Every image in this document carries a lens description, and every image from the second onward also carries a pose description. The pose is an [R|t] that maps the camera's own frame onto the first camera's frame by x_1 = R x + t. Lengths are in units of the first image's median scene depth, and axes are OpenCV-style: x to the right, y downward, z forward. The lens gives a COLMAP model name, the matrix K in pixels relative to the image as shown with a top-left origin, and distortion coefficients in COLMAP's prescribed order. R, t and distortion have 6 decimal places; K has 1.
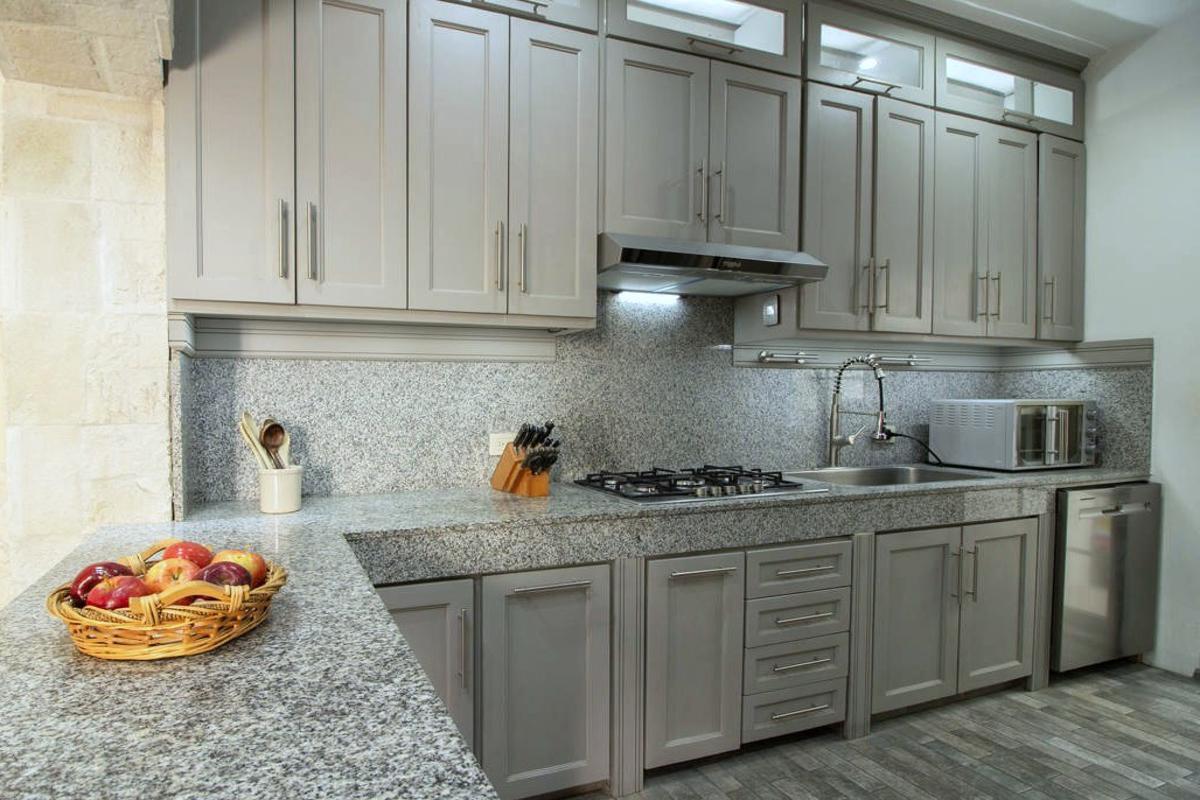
lens RADIAL K [[454.1, 0, 598.4], [0, 454.1, 408.1], [0, 0, 1]] dist [-0.000720, -0.007195]
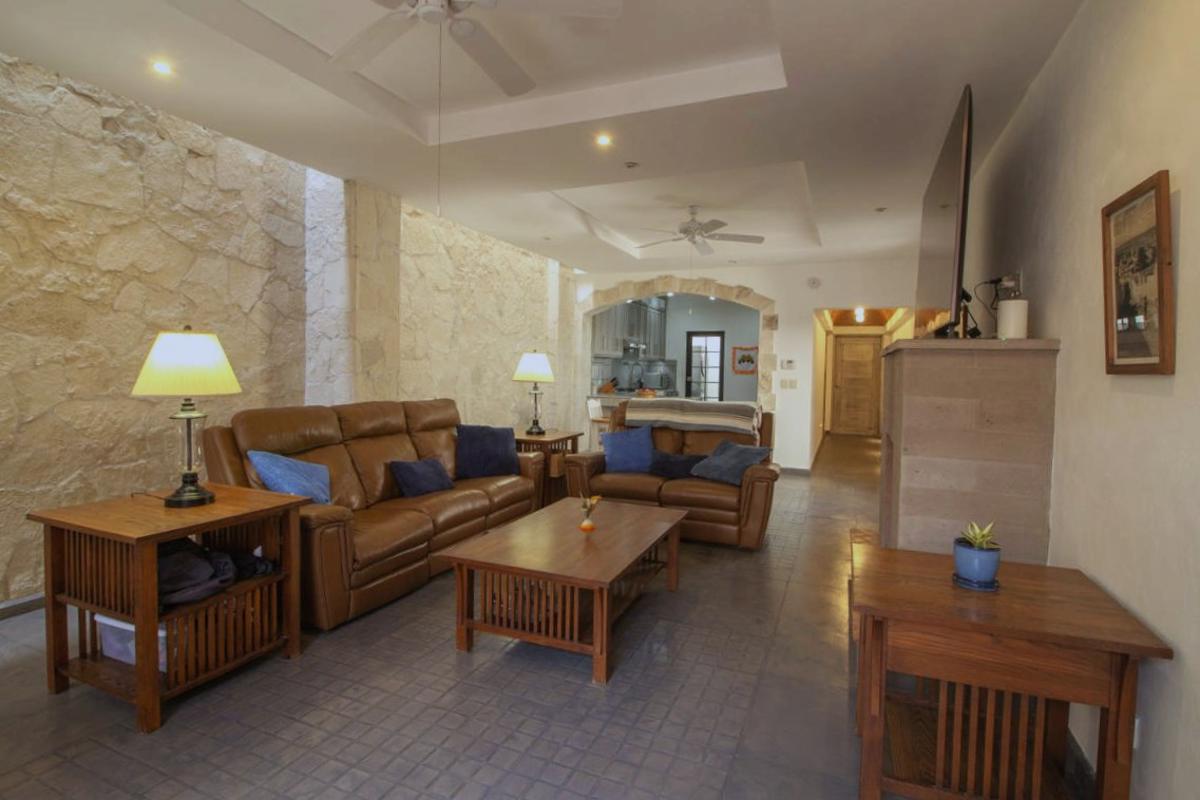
lens RADIAL K [[572.6, 0, 603.7], [0, 572.6, 388.3], [0, 0, 1]] dist [0.000941, -0.017267]
pose [[0.620518, -0.013846, 0.784070, -3.957569], [0.001692, 0.999865, 0.016317, 0.039921], [-0.784191, -0.008798, 0.620458, -2.136375]]
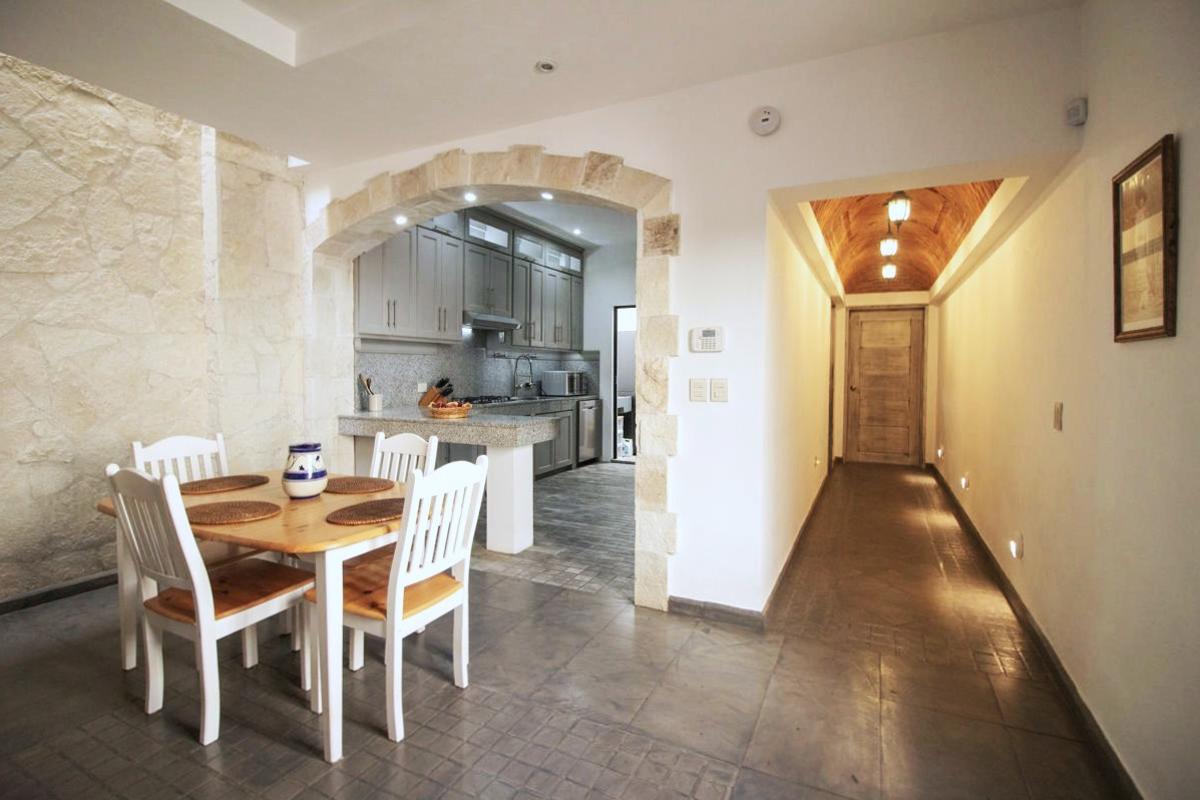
lens RADIAL K [[558.6, 0, 600.2], [0, 558.6, 388.3], [0, 0, 1]] dist [0.000709, -0.015613]
pose [[0.660792, -0.018483, 0.750341, -1.616331], [0.012721, 0.999829, 0.013426, 0.046845], [-0.750461, 0.000673, 0.660914, -1.522915]]
